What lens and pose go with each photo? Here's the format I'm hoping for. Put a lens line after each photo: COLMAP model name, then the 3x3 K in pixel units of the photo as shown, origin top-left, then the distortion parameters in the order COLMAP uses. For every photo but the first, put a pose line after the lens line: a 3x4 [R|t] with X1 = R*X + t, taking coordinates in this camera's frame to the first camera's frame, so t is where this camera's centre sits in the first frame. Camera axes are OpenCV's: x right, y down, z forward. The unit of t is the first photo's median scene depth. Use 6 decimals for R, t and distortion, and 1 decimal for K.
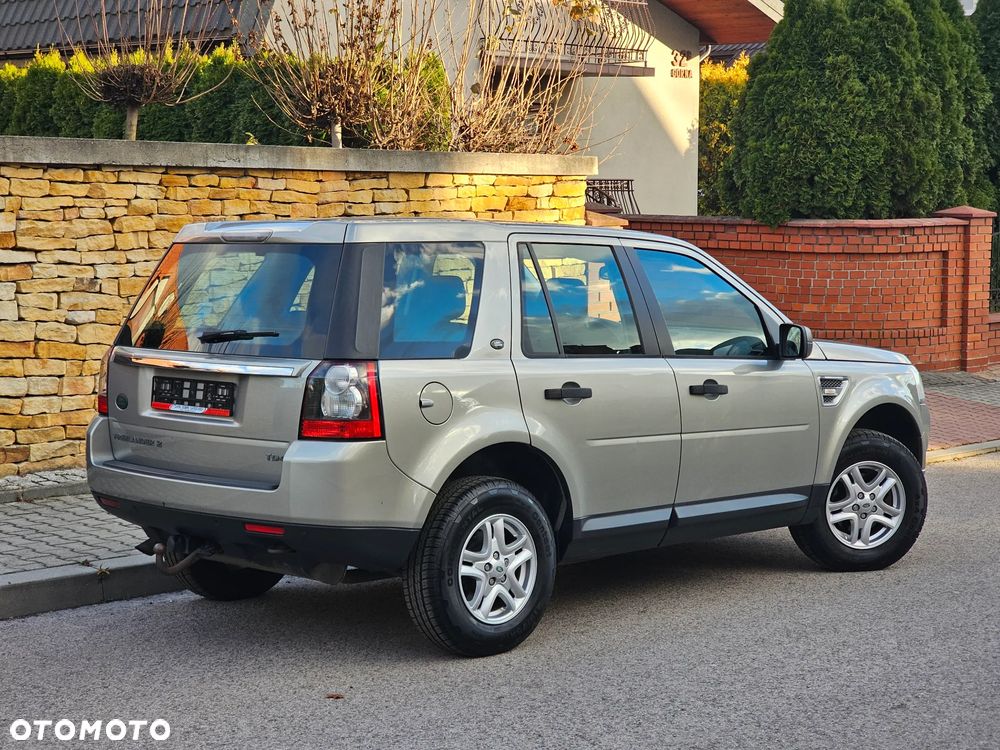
lens RADIAL K [[1903.9, 0, 501.5], [0, 1903.9, 345.3], [0, 0, 1]] dist [-0.413273, 5.563299]
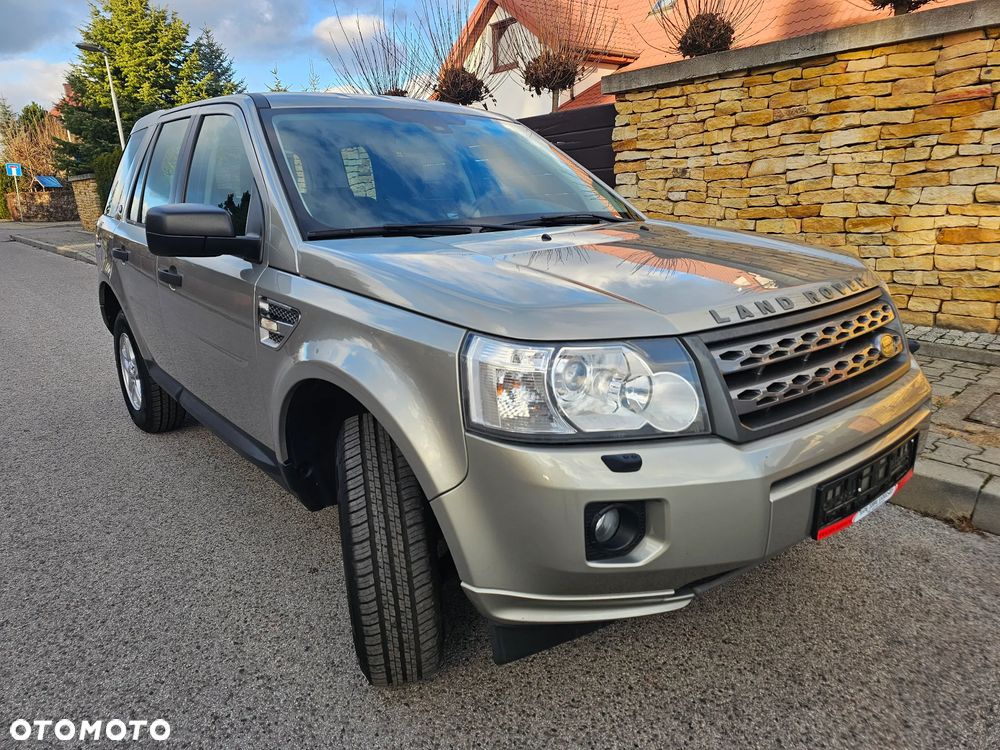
lens RADIAL K [[667.5, 0, 503.4], [0, 667.5, 372.0], [0, 0, 1]] dist [0.048176, -0.030070]
pose [[-0.094990, 0.259875, -0.960959, 0.372332], [-0.031756, 0.964041, 0.263848, -0.019715], [0.994972, 0.055579, -0.083322, 1.074732]]
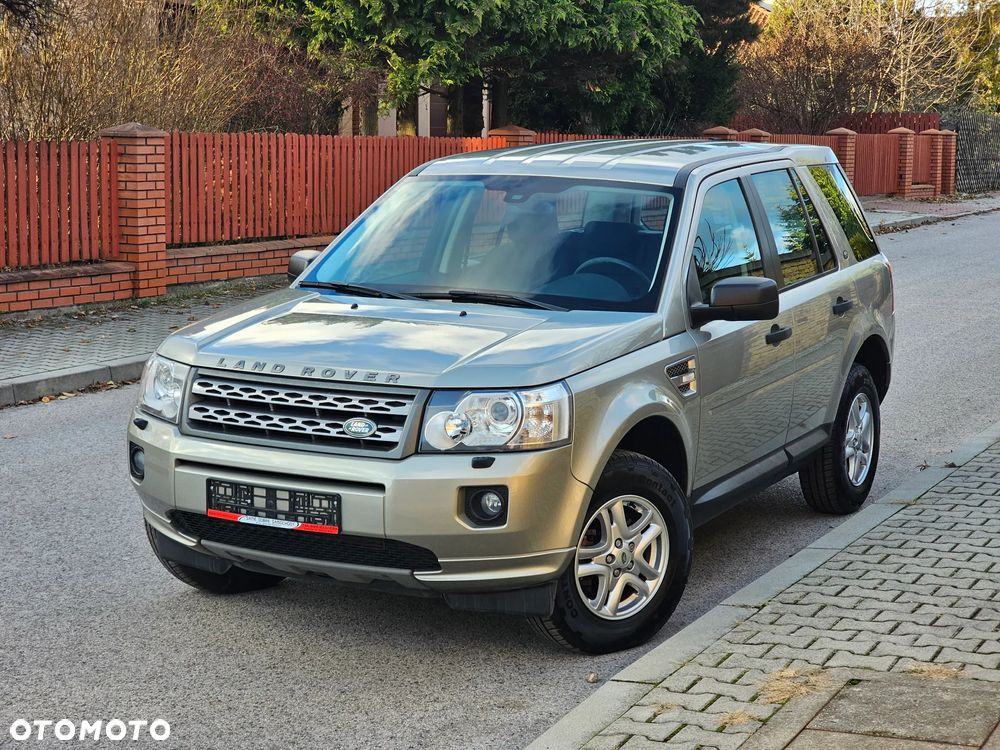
lens RADIAL K [[1903.9, 0, 501.5], [0, 1903.9, 345.3], [0, 0, 1]] dist [-0.413273, 5.563299]
pose [[-0.953115, 0.023199, -0.301718, 0.326309], [-0.032582, 0.983394, 0.178536, -0.126453], [0.300849, 0.179996, -0.936532, 1.791847]]
